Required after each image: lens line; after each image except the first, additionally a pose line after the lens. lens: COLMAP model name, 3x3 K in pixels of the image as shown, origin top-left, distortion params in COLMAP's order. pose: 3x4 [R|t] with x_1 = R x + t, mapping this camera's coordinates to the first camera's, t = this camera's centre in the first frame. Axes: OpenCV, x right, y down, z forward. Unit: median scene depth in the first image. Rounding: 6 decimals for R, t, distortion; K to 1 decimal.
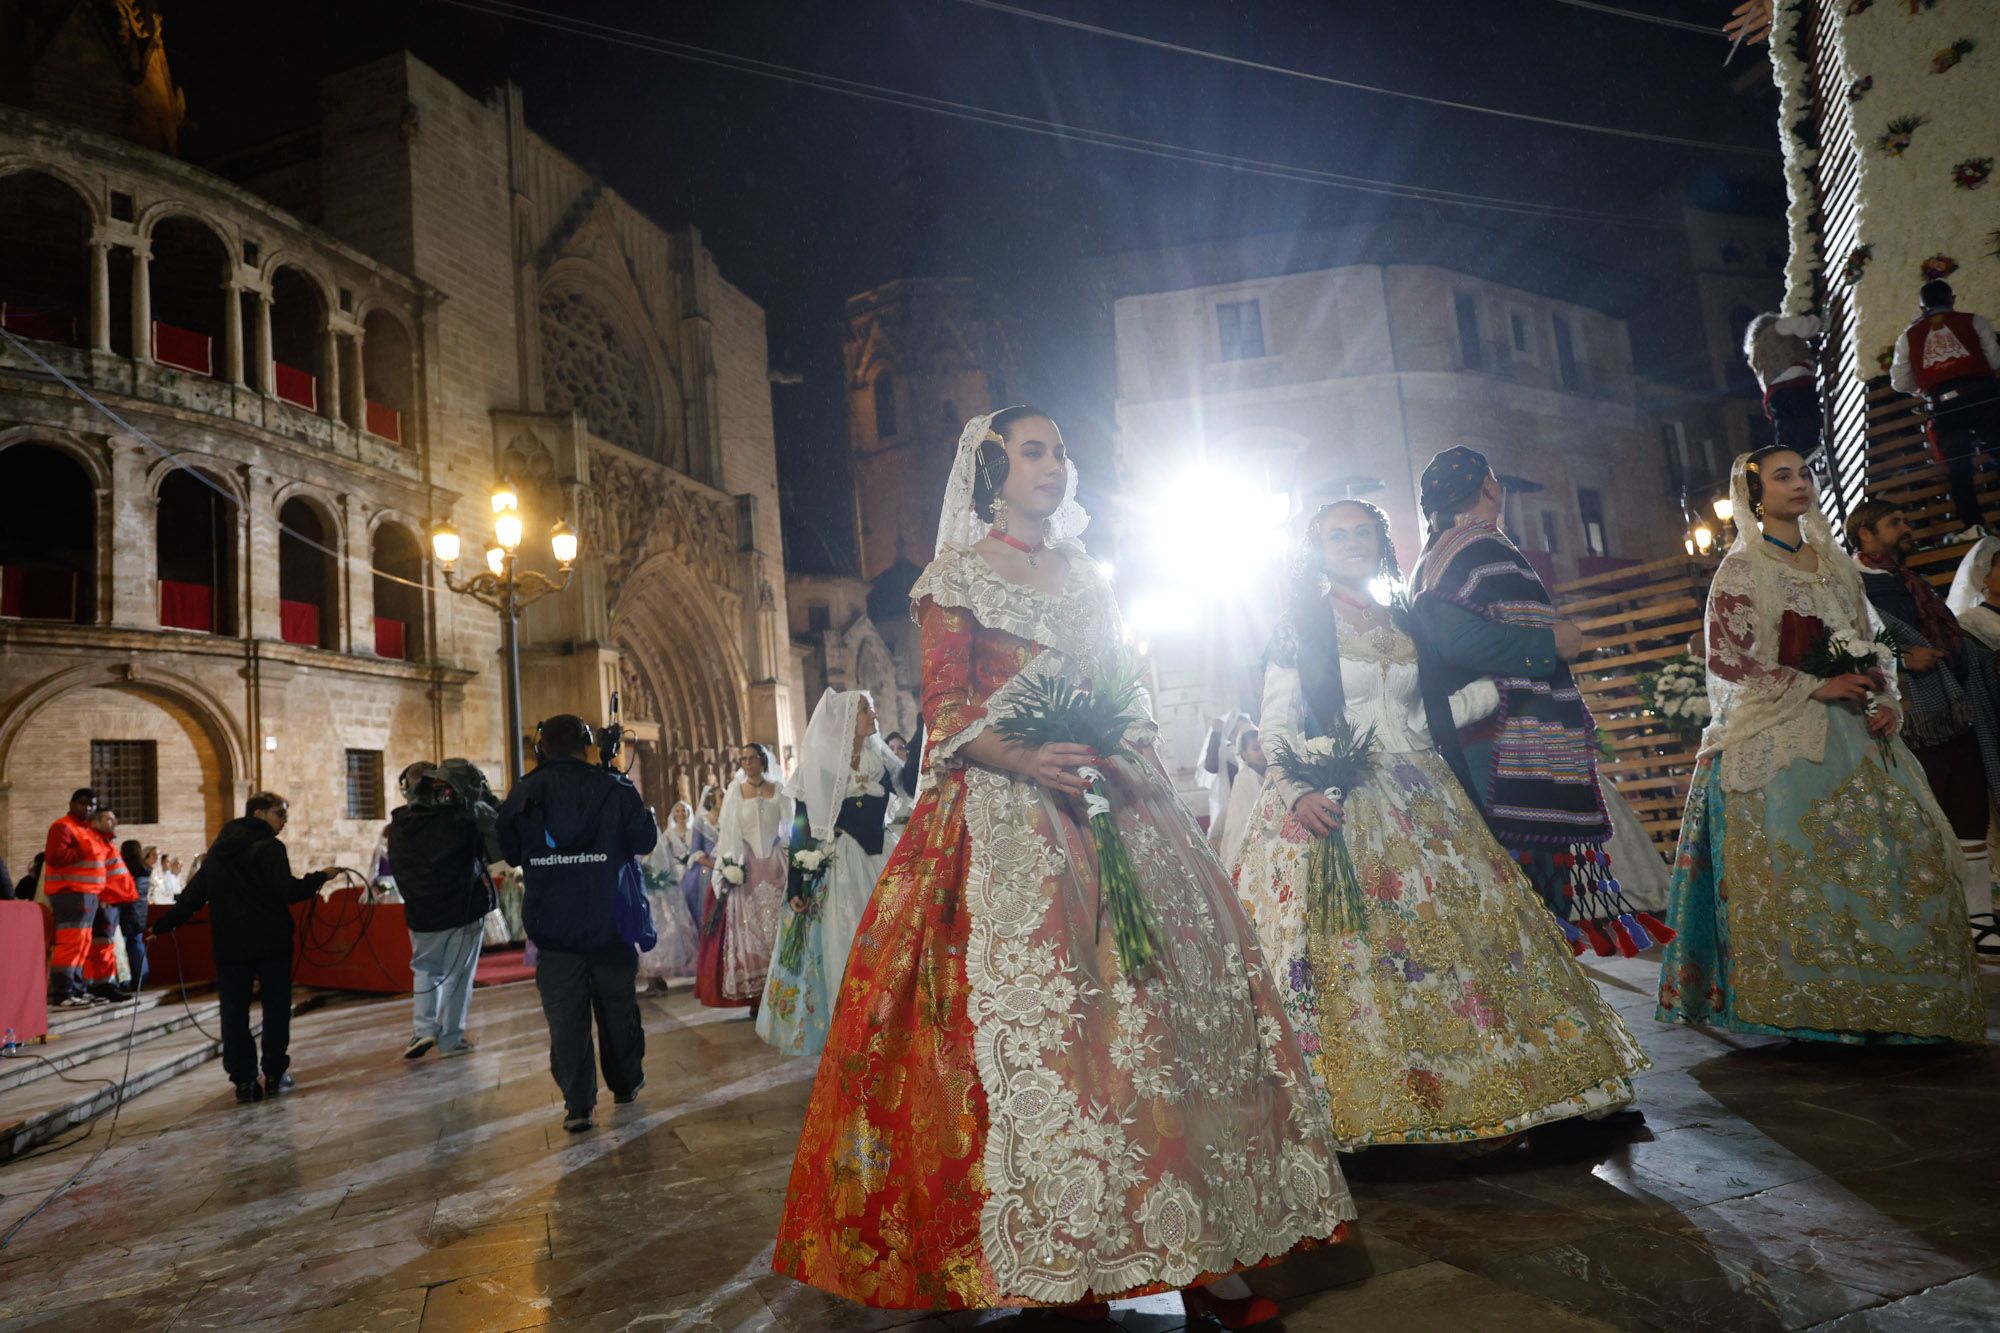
lens RADIAL K [[1321.7, 0, 1015.8], [0, 1321.7, 675.5], [0, 0, 1]] dist [-0.001566, -0.001543]
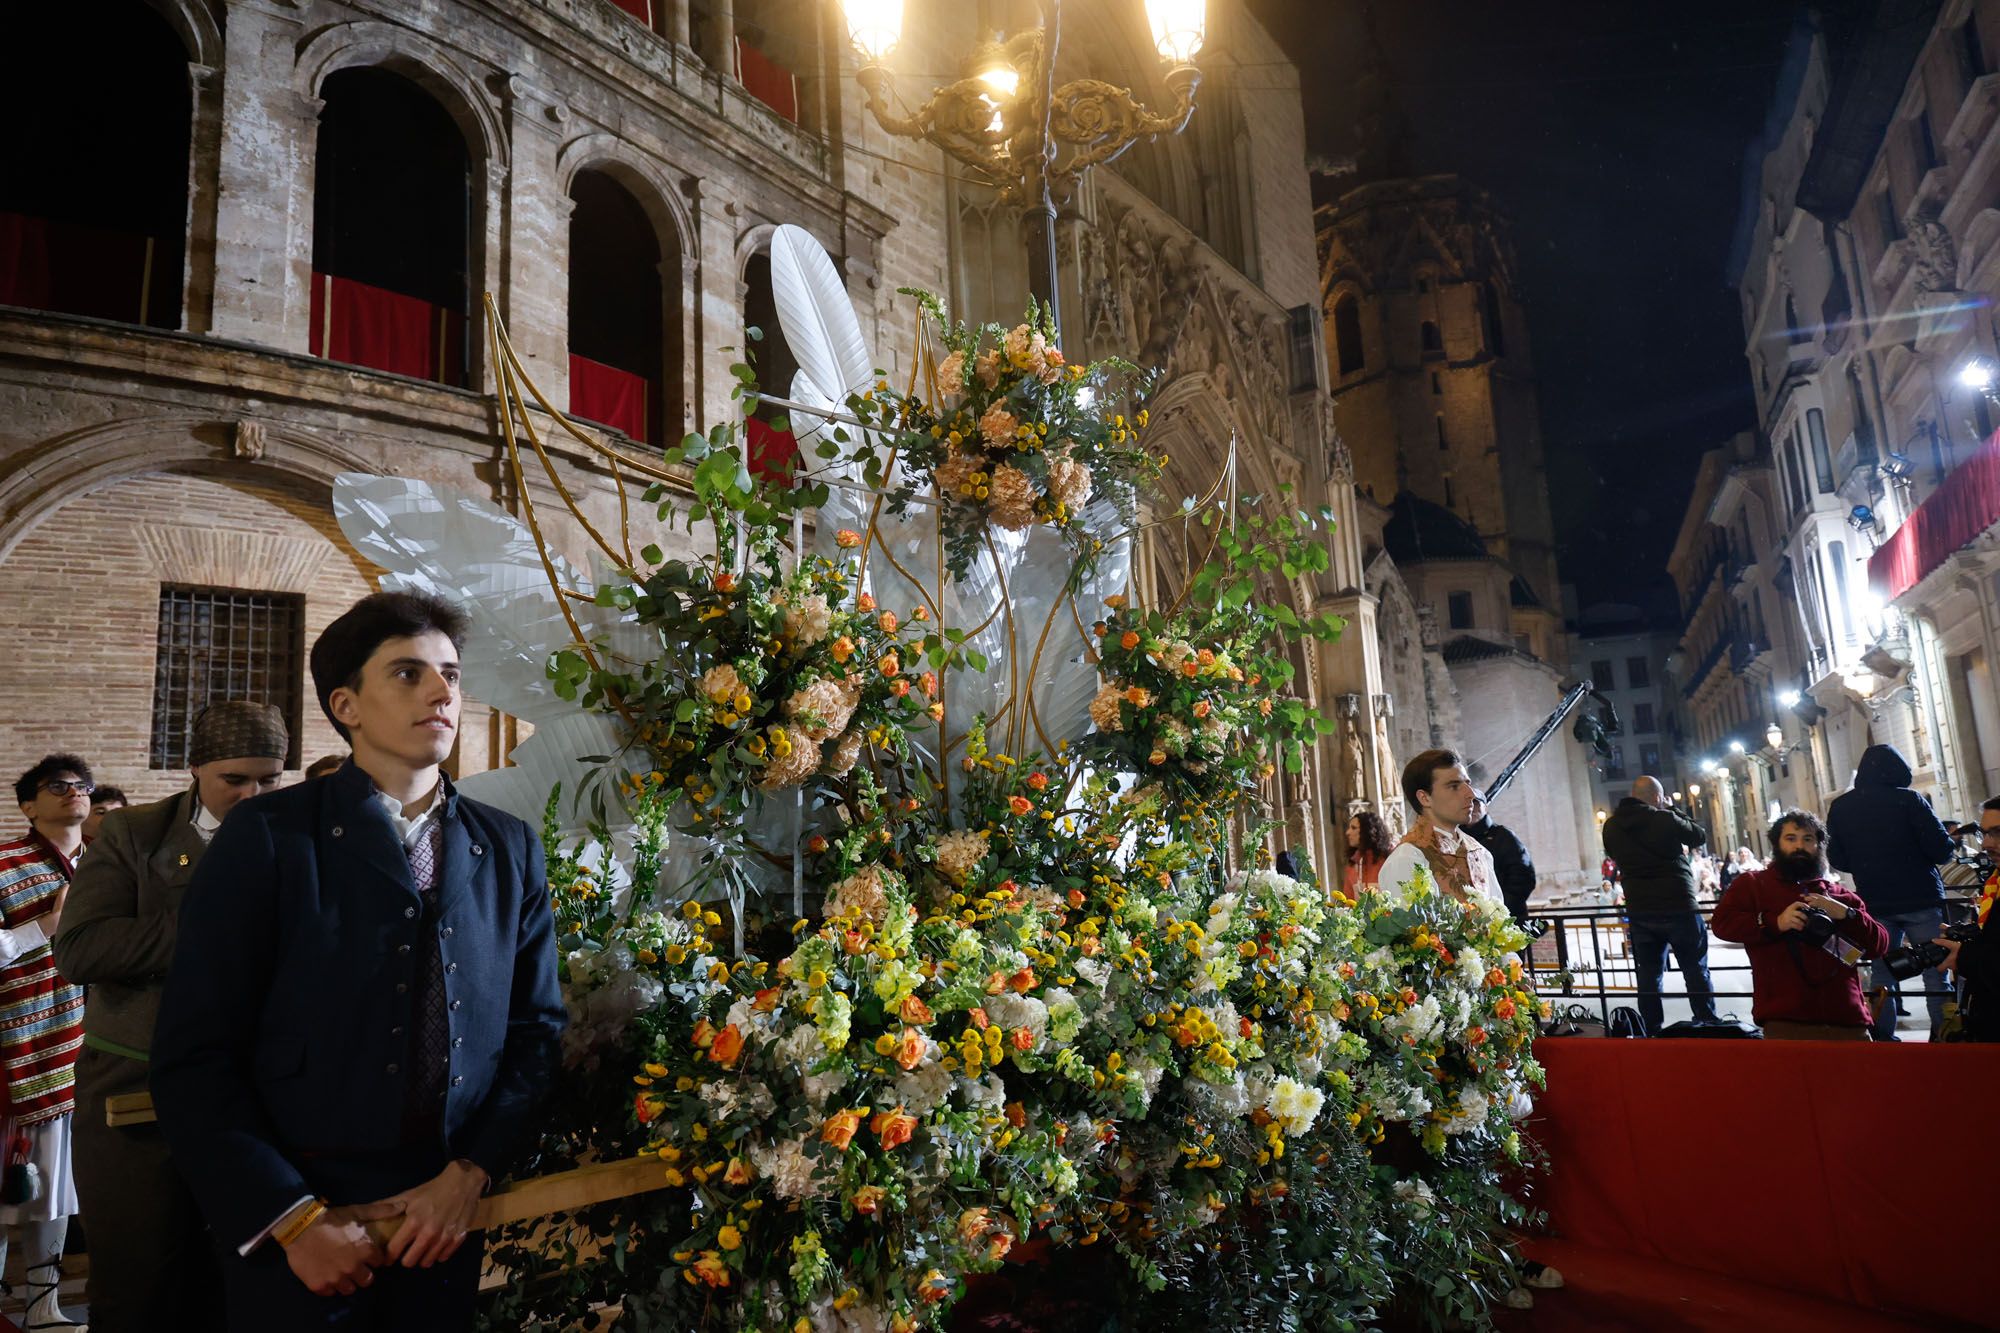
lens RADIAL K [[1321.7, 0, 1000.2], [0, 1321.7, 671.7], [0, 0, 1]] dist [-0.001566, -0.001543]
pose [[0.952363, -0.001898, -0.304960, -0.228688], [0.000247, 0.999985, -0.005452, 0.067491], [0.304966, 0.005117, 0.952349, 0.532218]]
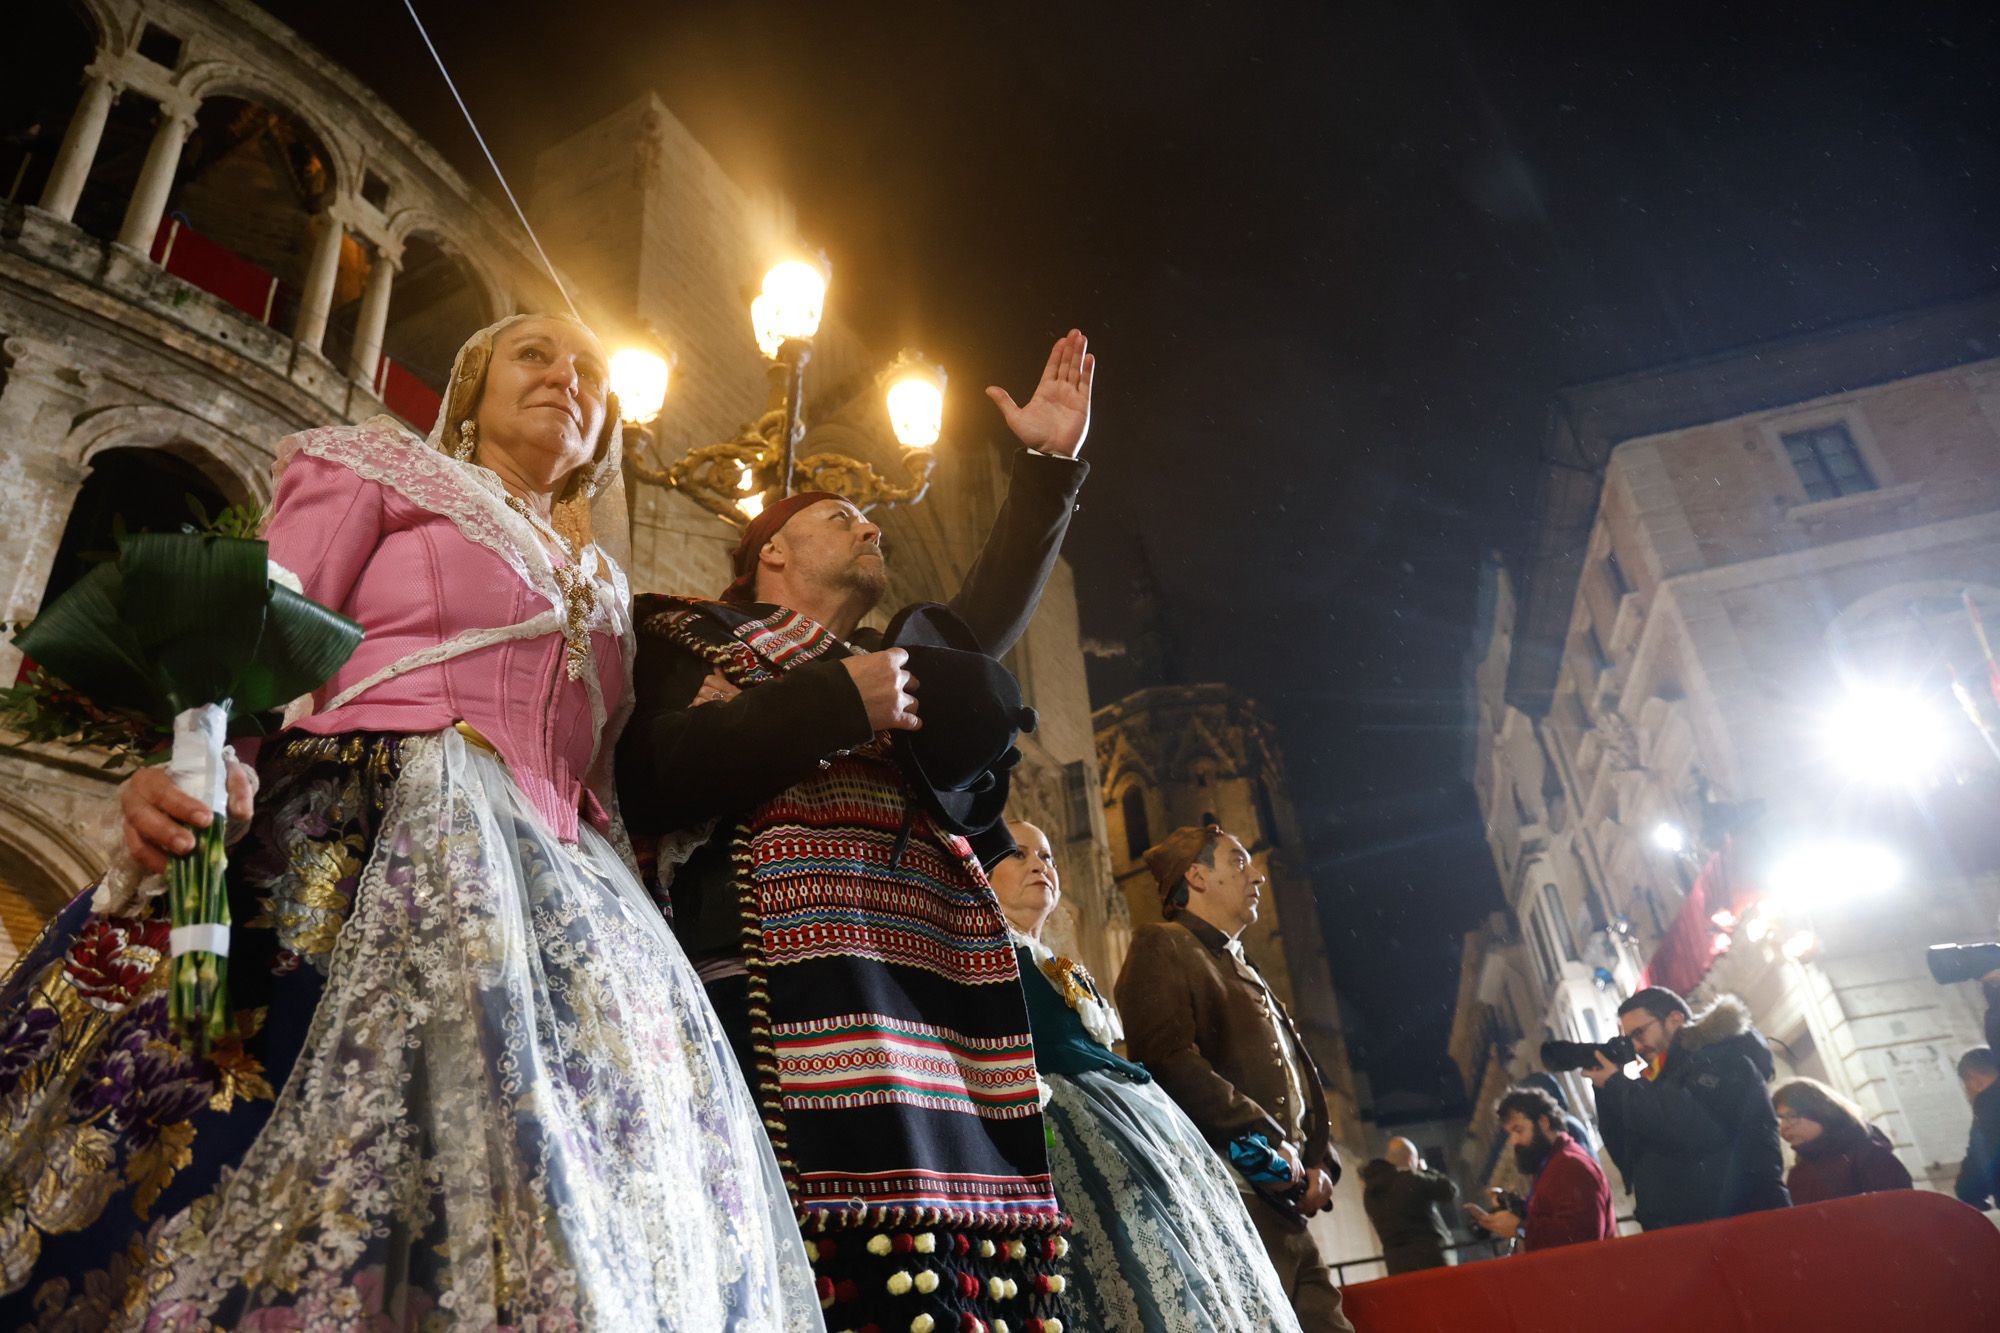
lens RADIAL K [[1321.7, 0, 1007.9], [0, 1321.7, 677.9], [0, 0, 1]] dist [-0.001566, -0.001543]
pose [[0.987547, -0.066271, -0.142685, -0.214693], [0.010770, 0.933298, -0.358942, 0.101574], [0.156955, 0.352935, 0.922389, 0.544707]]
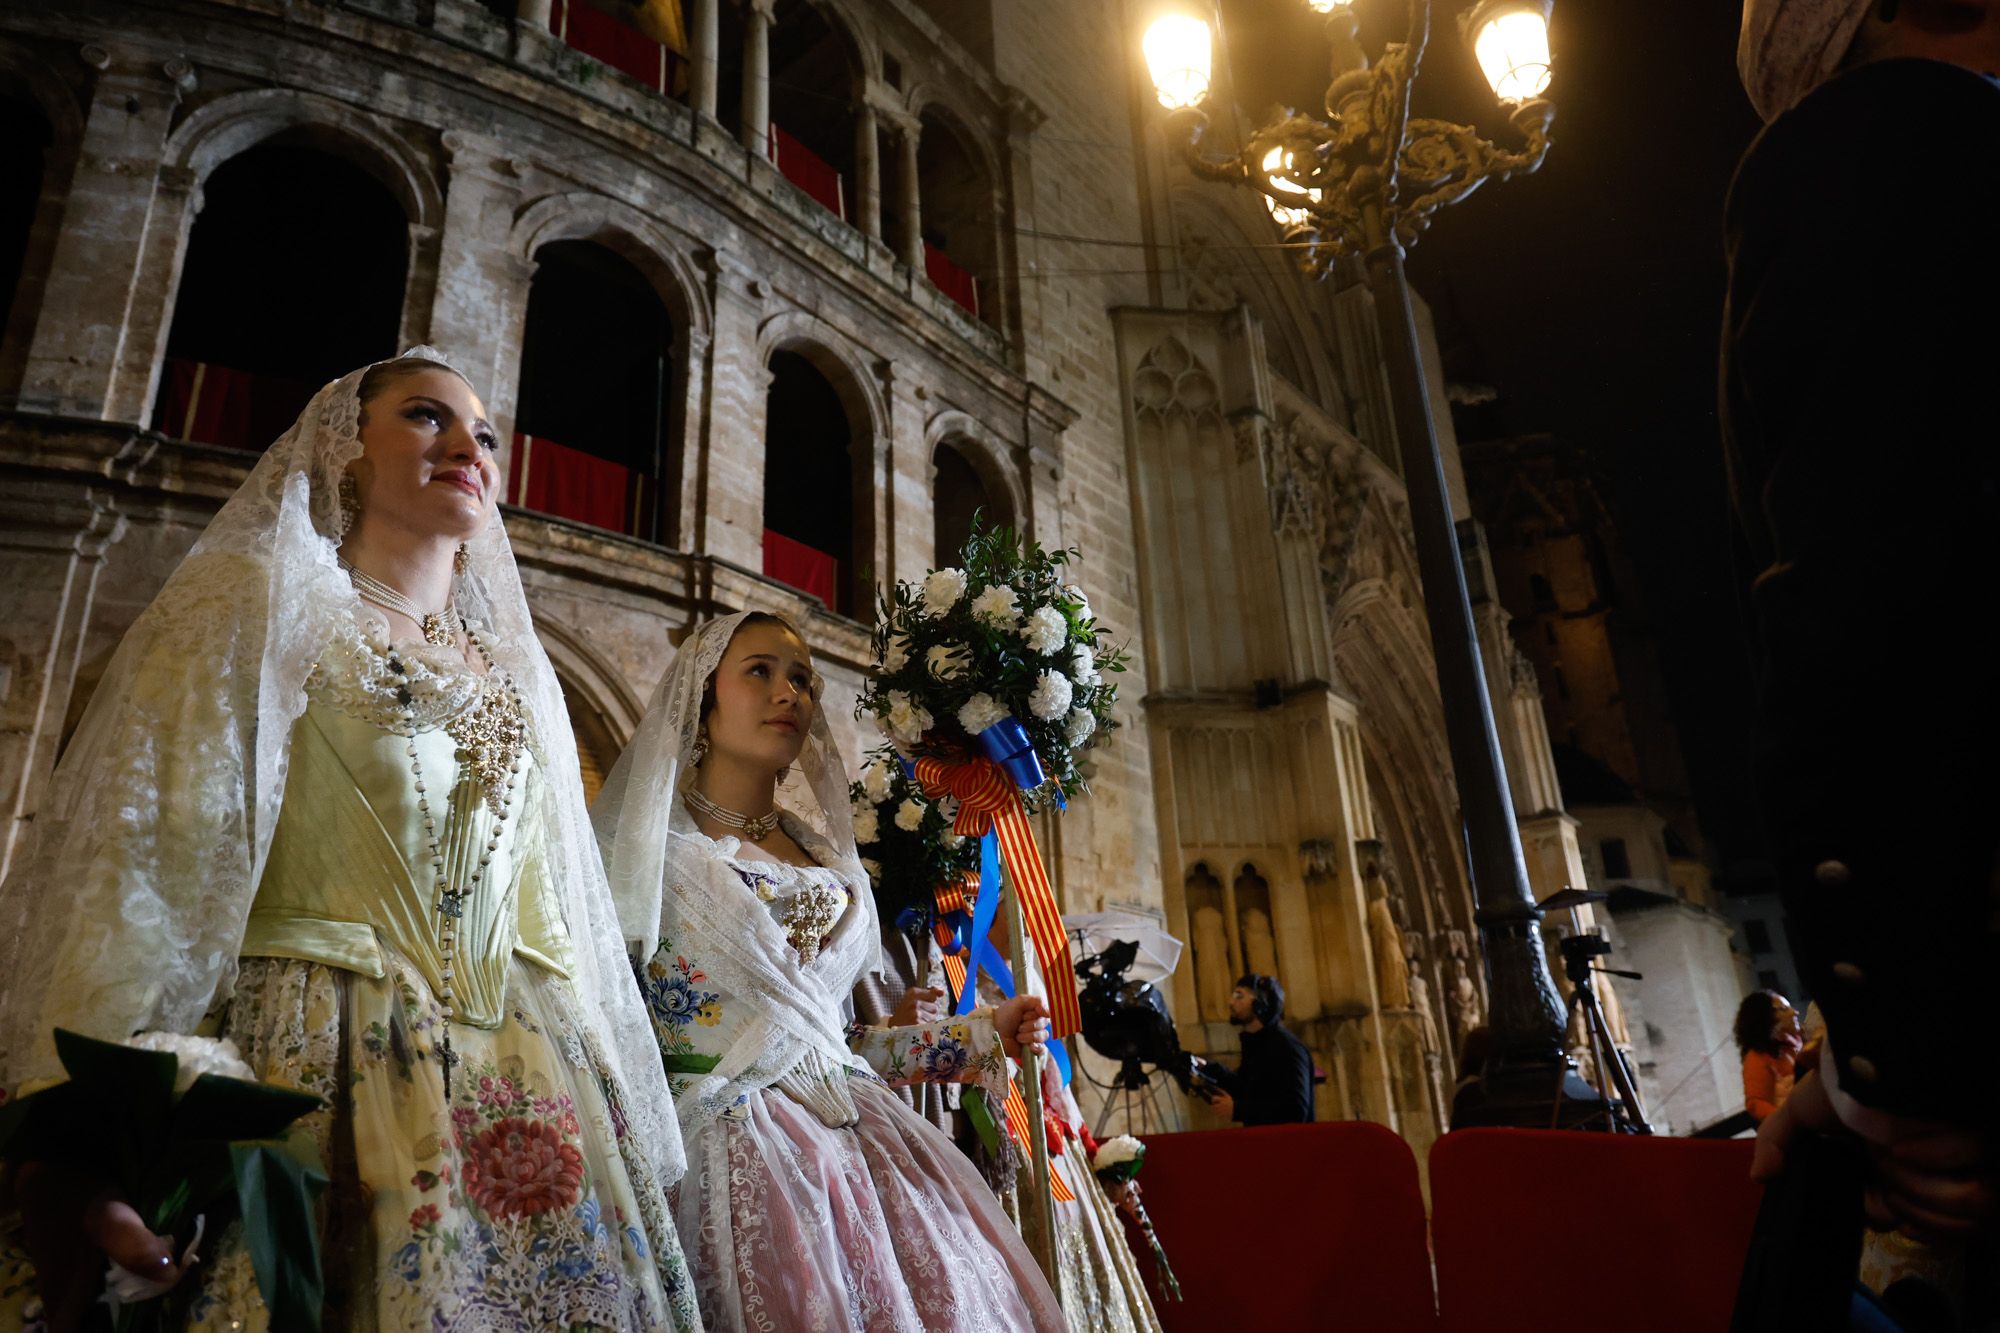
lens RADIAL K [[1321.7, 0, 1002.4], [0, 1321.7, 671.9], [0, 0, 1]] dist [-0.001566, -0.001543]
pose [[0.929246, -0.082601, -0.360109, -0.291043], [0.006066, 0.977967, -0.208671, 0.092946], [0.369412, 0.191722, 0.909273, 0.571774]]
